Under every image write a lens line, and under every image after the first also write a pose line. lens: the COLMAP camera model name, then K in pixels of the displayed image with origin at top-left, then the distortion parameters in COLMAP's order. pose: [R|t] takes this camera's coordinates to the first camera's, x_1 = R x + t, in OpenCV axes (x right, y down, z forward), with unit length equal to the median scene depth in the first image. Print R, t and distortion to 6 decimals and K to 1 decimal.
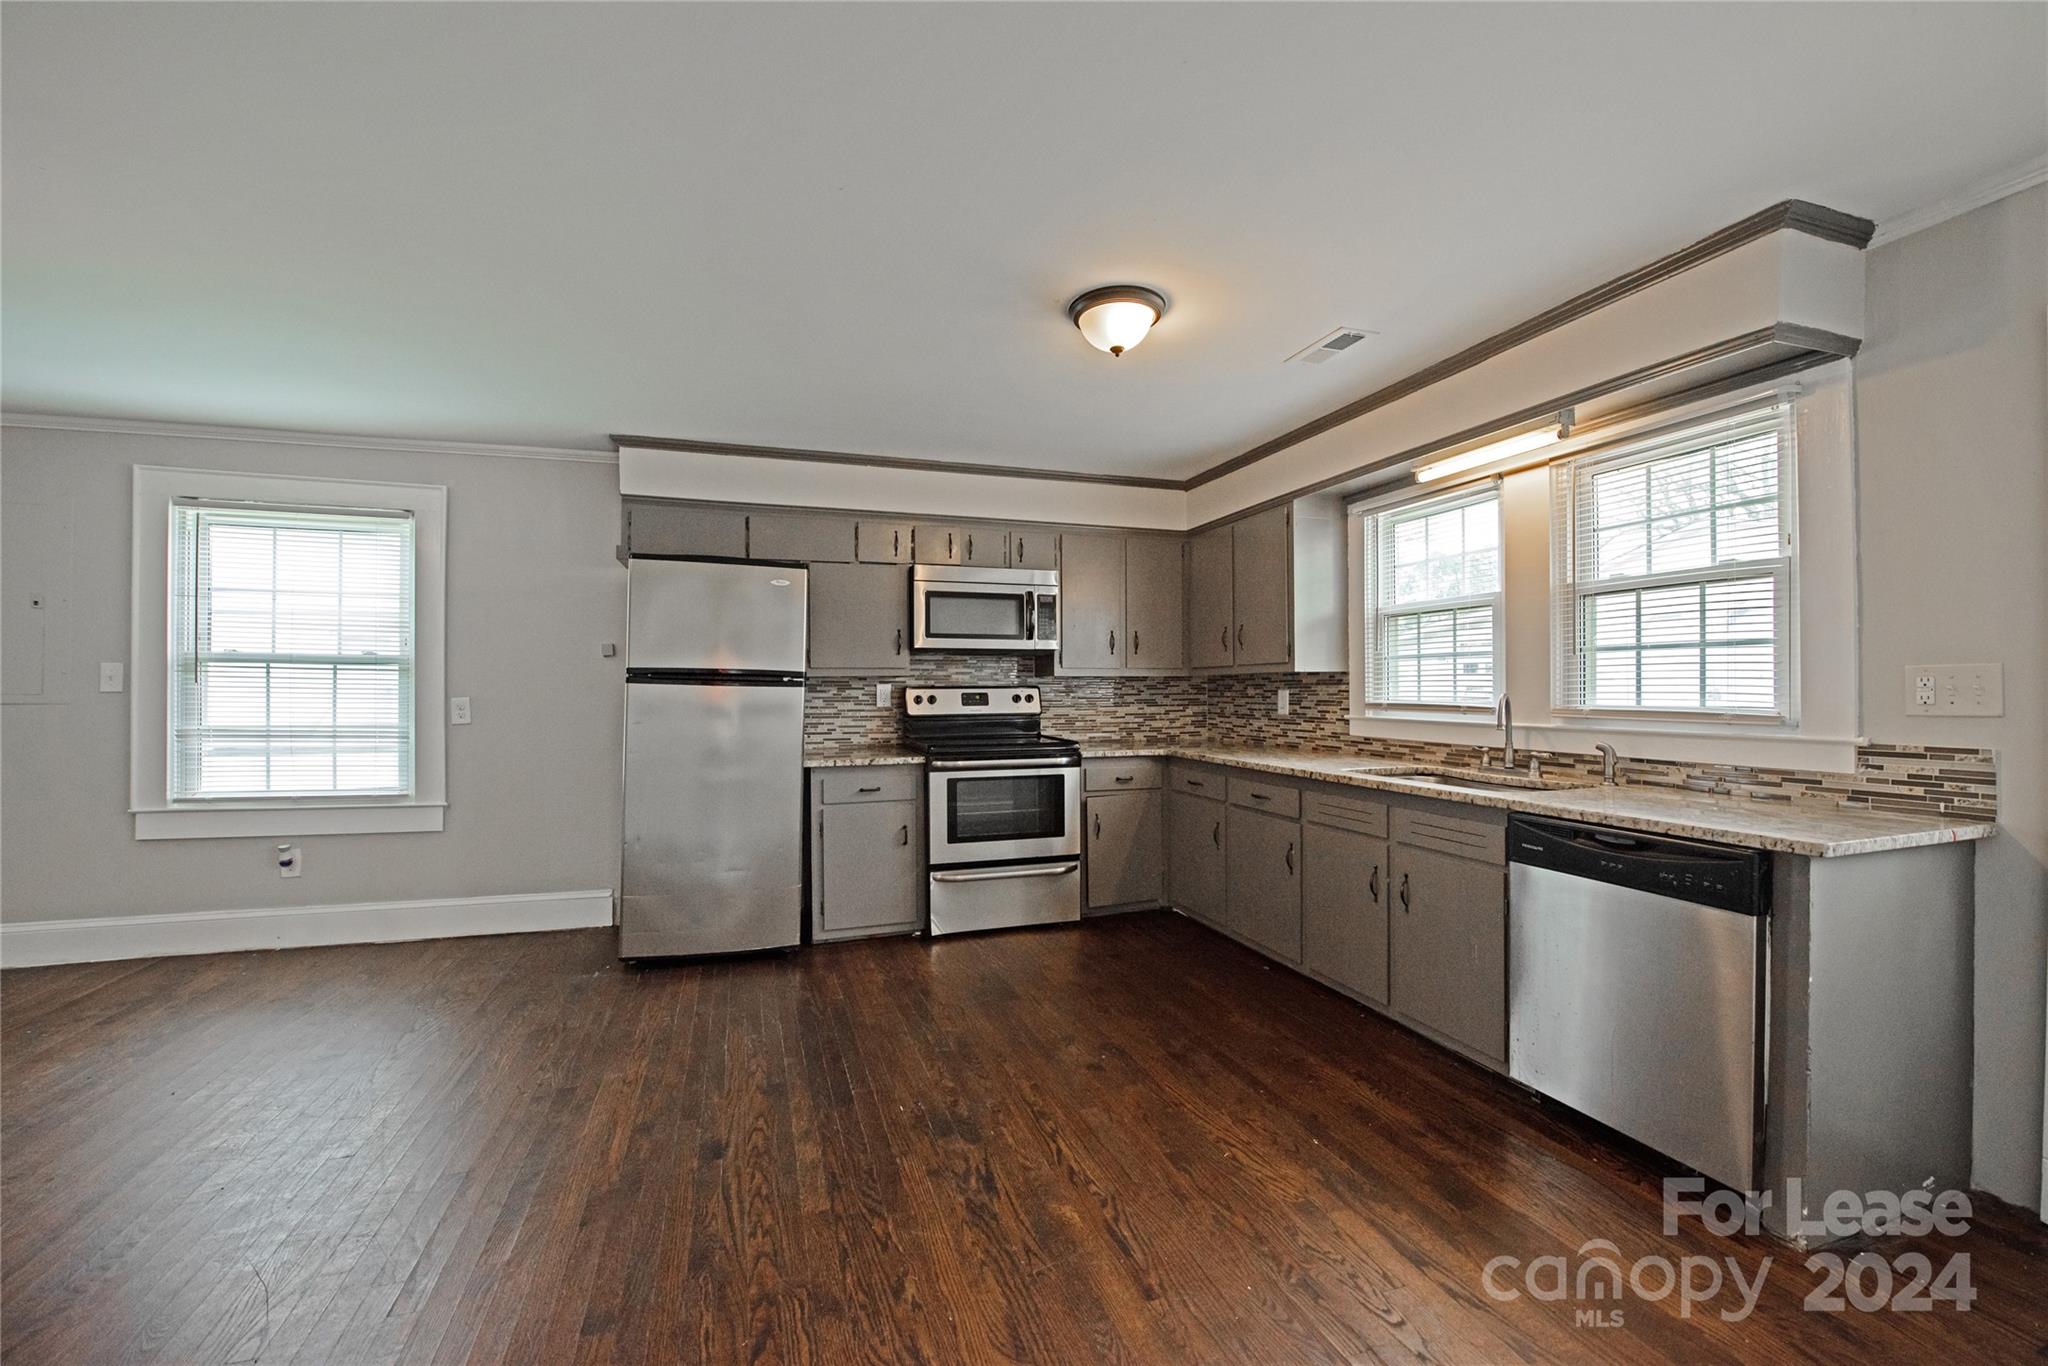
lens RADIAL K [[830.3, 0, 1027.2], [0, 830.3, 690.8], [0, 0, 1]] dist [-0.019514, -0.000693]
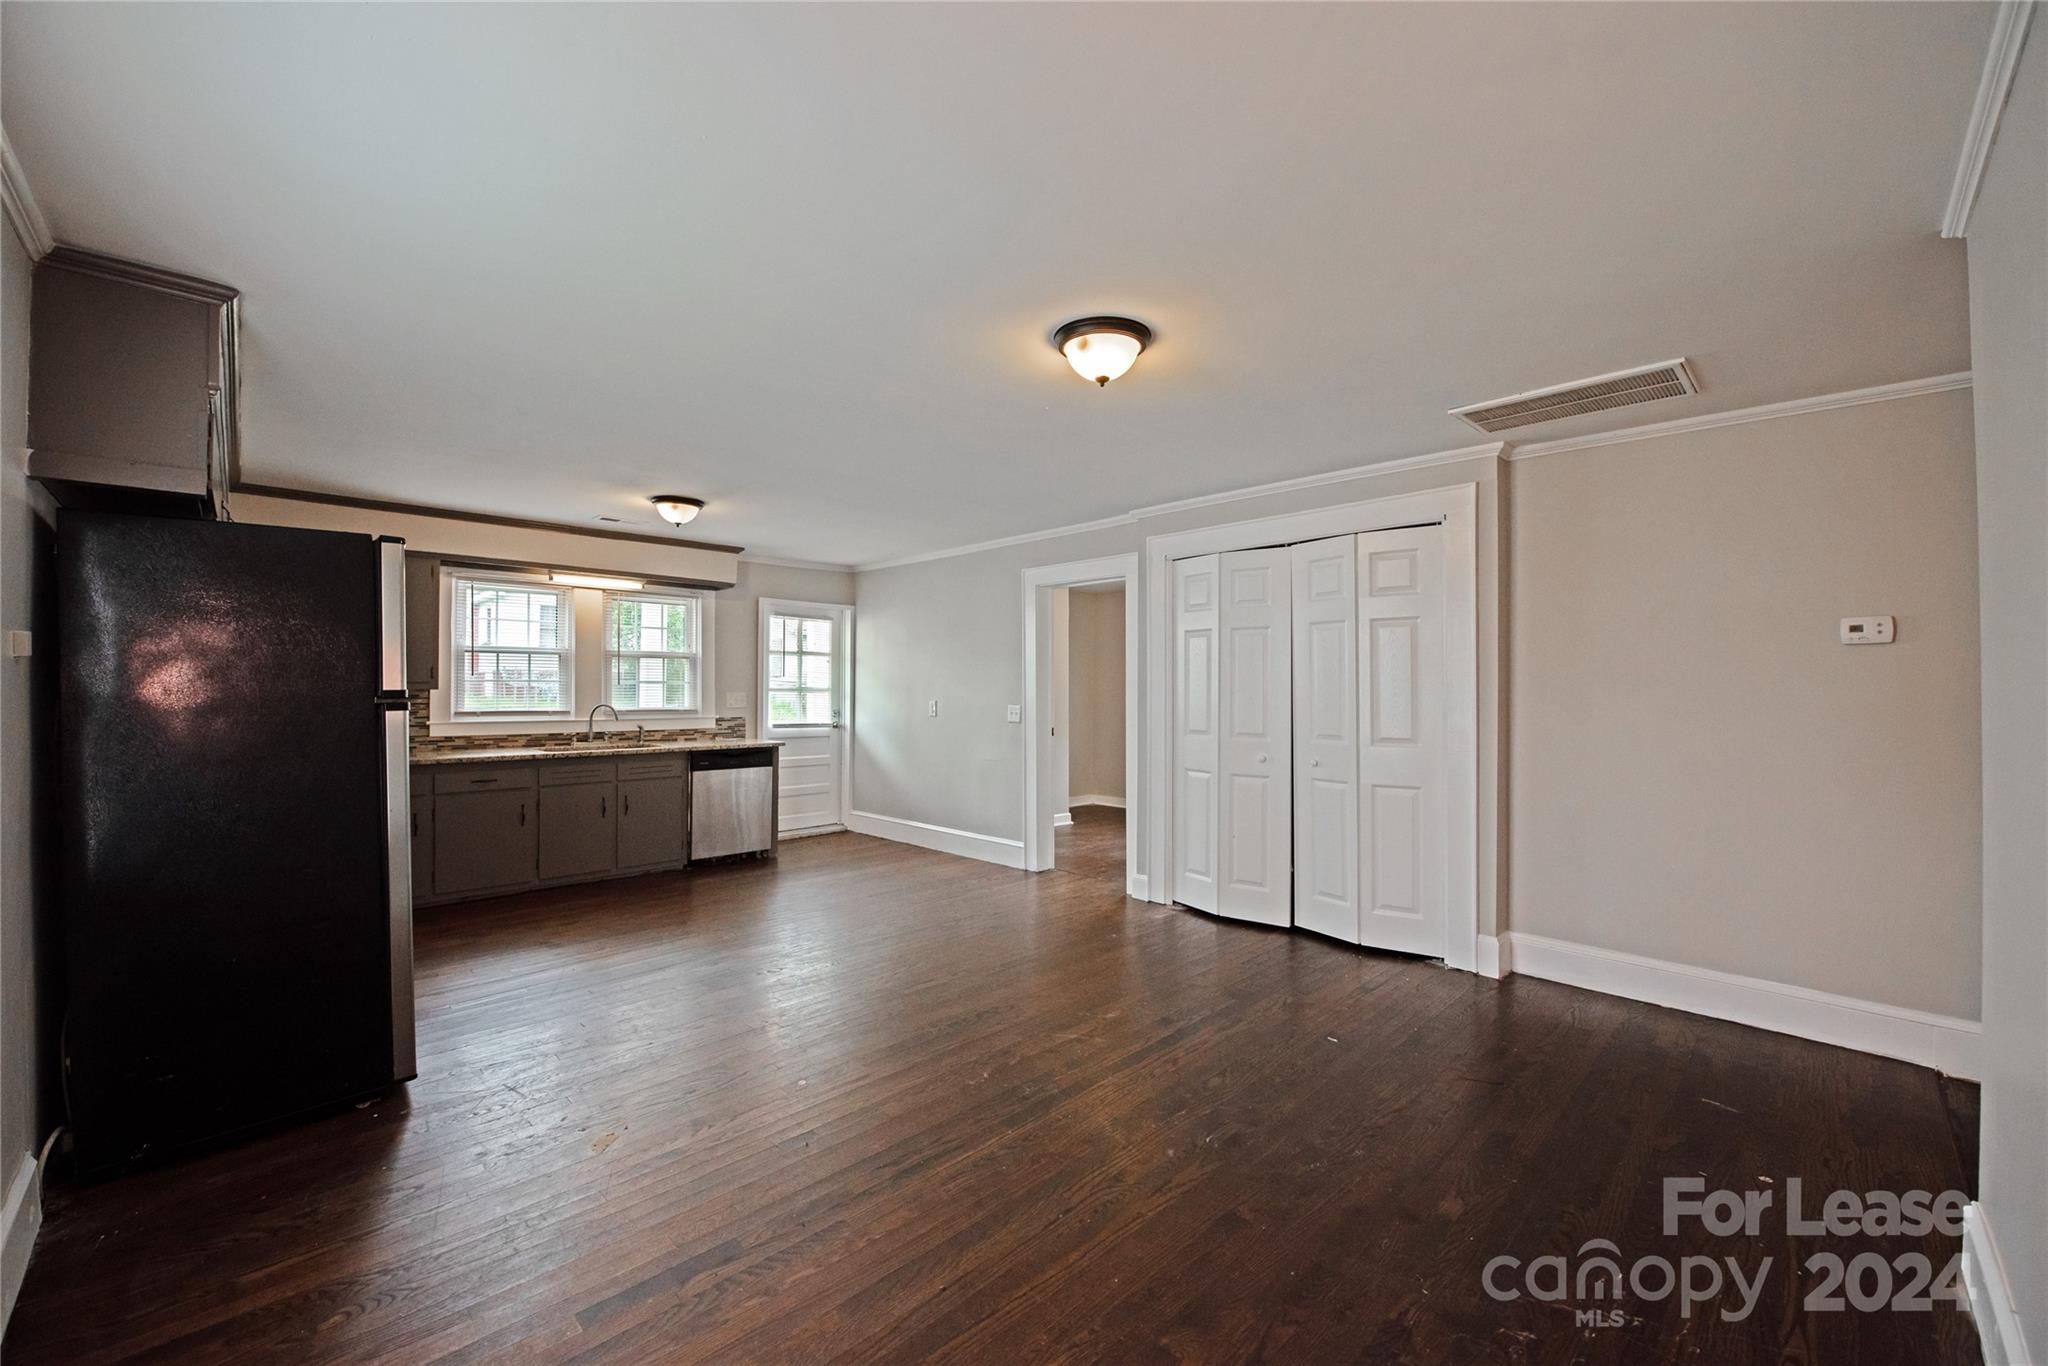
lens RADIAL K [[831.3, 0, 1024.0], [0, 831.3, 683.0], [0, 0, 1]] dist [-0.019079, -0.000406]
pose [[-0.445618, 0.000921, 0.895223, -1.311803], [-0.003091, 0.999992, -0.002567, -0.035400], [-0.895218, -0.003911, -0.445611, 0.768483]]
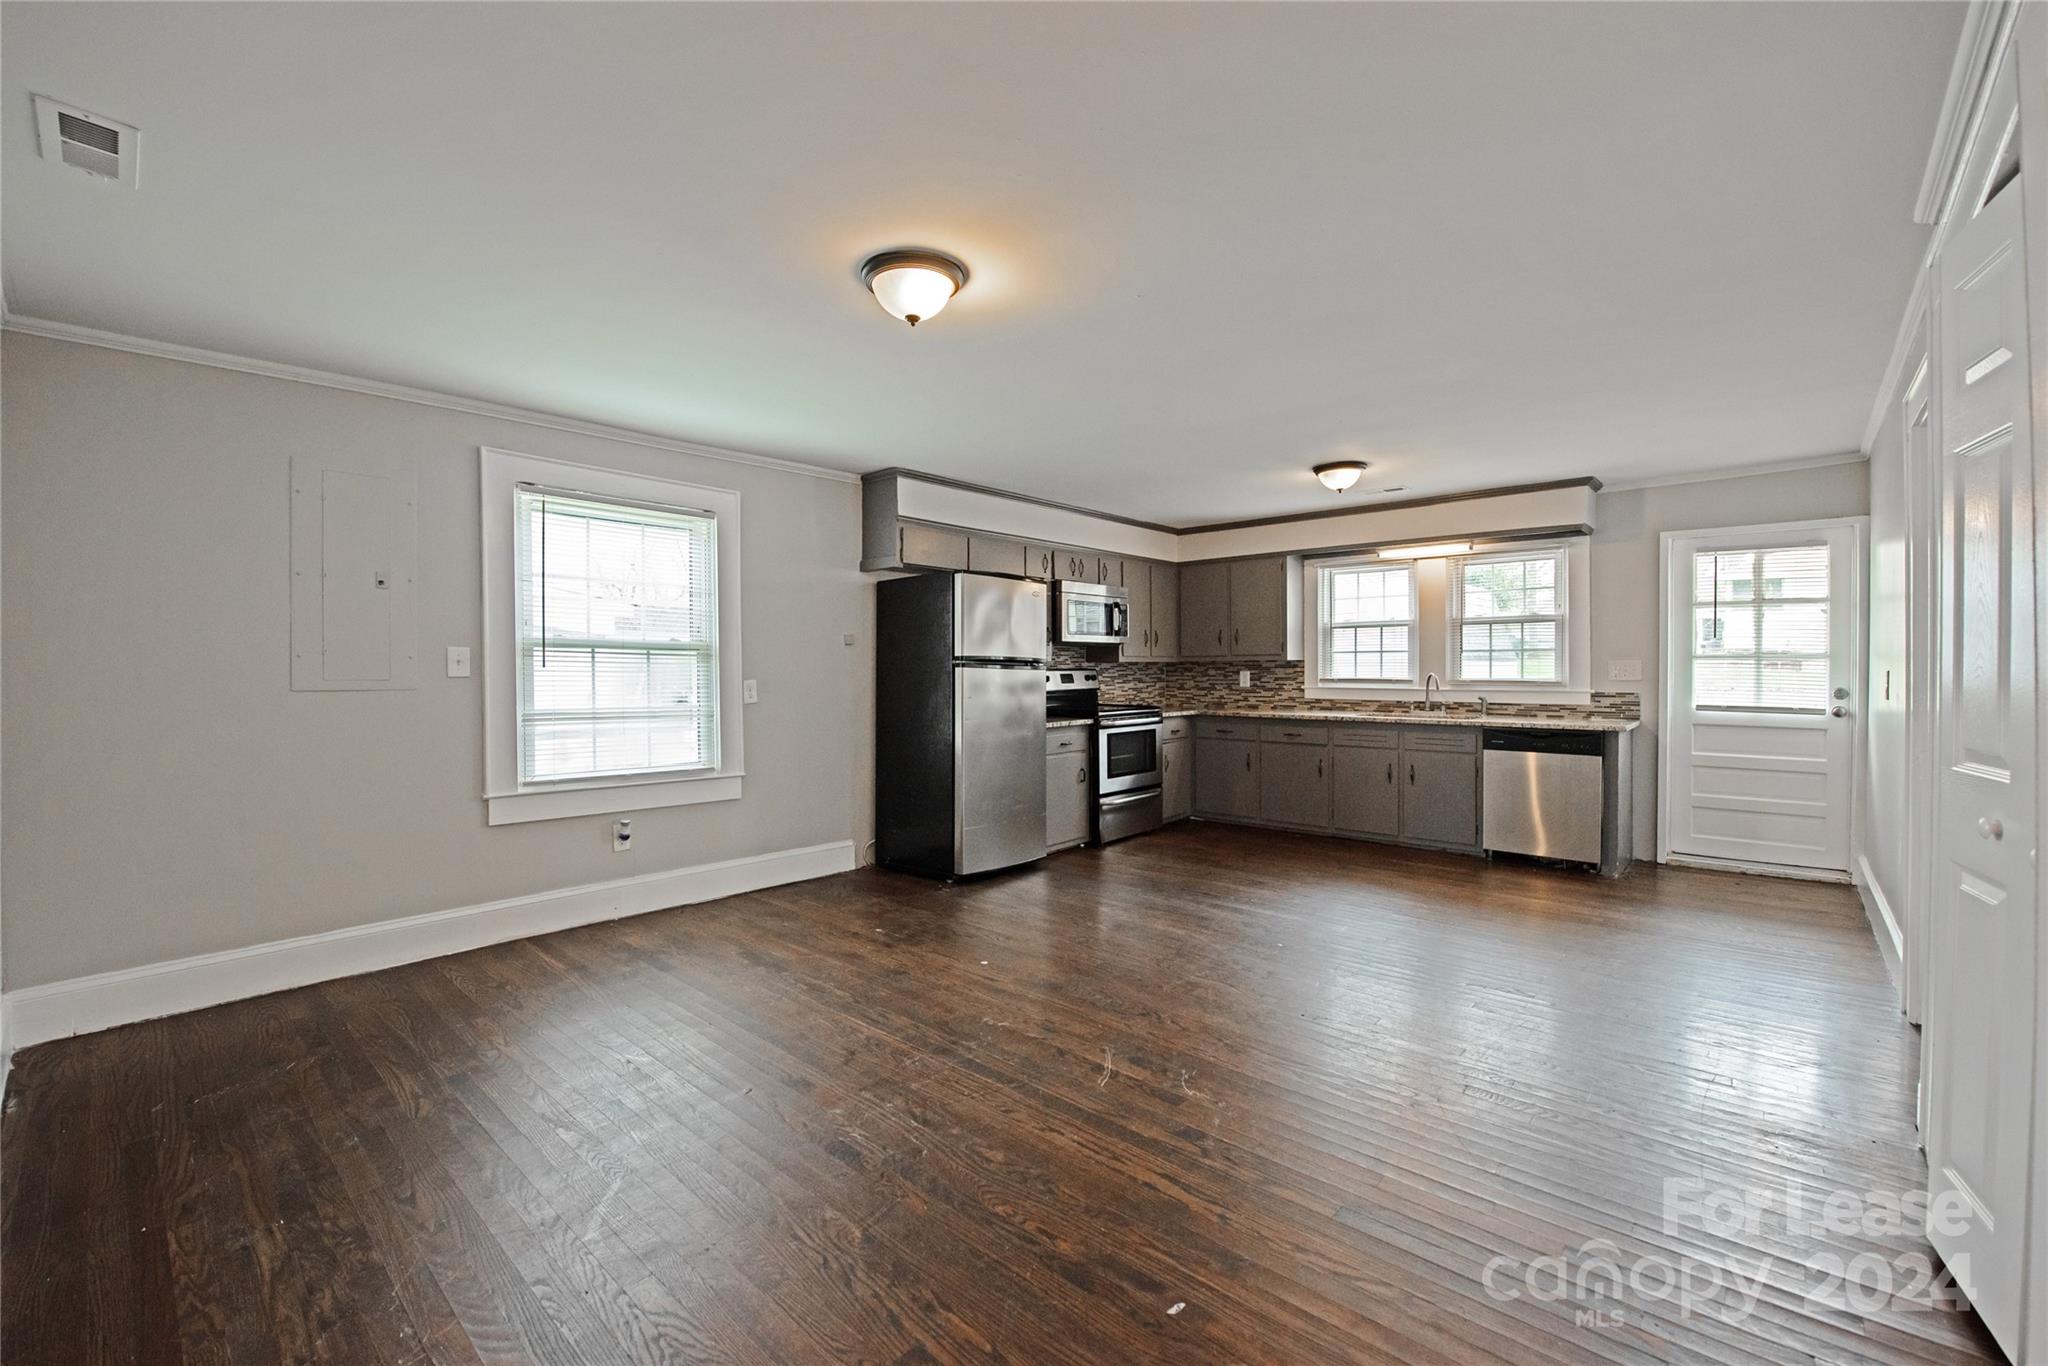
lens RADIAL K [[837.6, 0, 1030.4], [0, 837.6, 683.6], [0, 0, 1]] dist [-0.018632, -0.000369]
pose [[0.868403, -0.010314, 0.495751, -0.976331], [0.003188, 0.999879, 0.015219, -0.003286], [-0.495848, -0.011636, 0.868331, -0.200037]]
